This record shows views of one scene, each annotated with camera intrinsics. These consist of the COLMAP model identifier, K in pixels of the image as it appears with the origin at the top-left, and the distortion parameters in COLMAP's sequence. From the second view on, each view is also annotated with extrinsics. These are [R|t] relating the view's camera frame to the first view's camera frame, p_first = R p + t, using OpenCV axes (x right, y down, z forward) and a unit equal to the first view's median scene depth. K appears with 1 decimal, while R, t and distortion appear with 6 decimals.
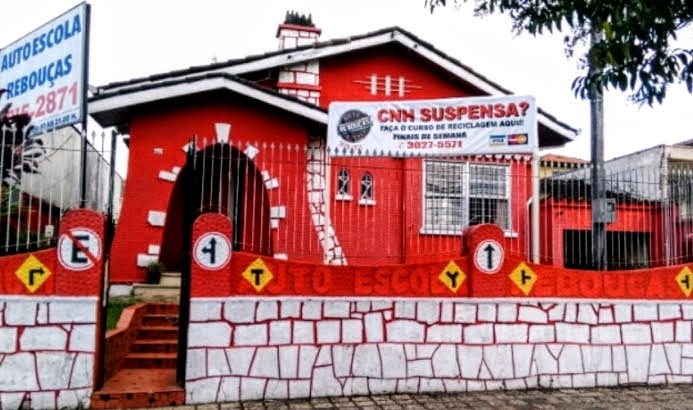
lens RADIAL K [[612.2, 0, 346.5], [0, 612.2, 205.0], [0, 0, 1]] dist [0.005563, 0.003759]
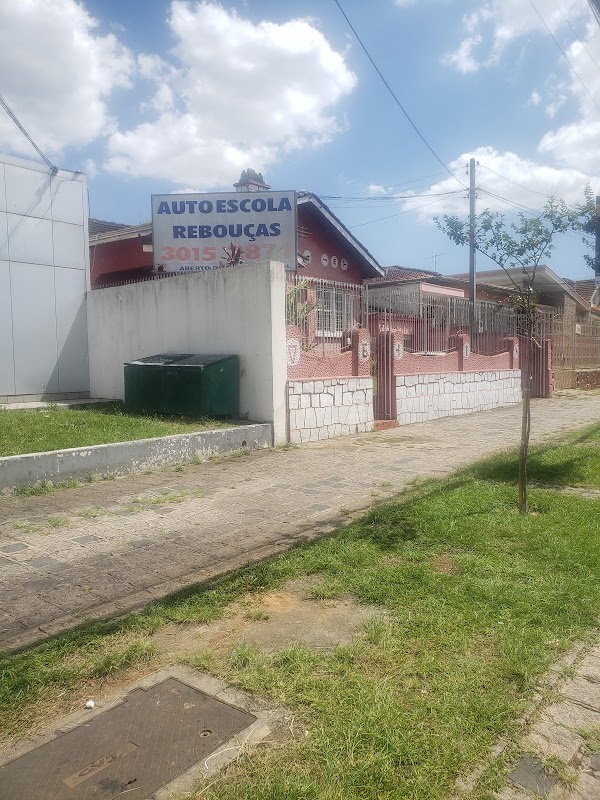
lens RADIAL K [[629.4, 0, 300.0], [0, 629.4, 400.0], [0, 0, 1]] dist [0.004187, -0.074573]
pose [[0.795800, -0.059559, 0.602624, -1.578443], [-0.037244, 0.988454, 0.146874, -0.048315], [-0.604413, -0.139327, 0.784393, -0.374671]]
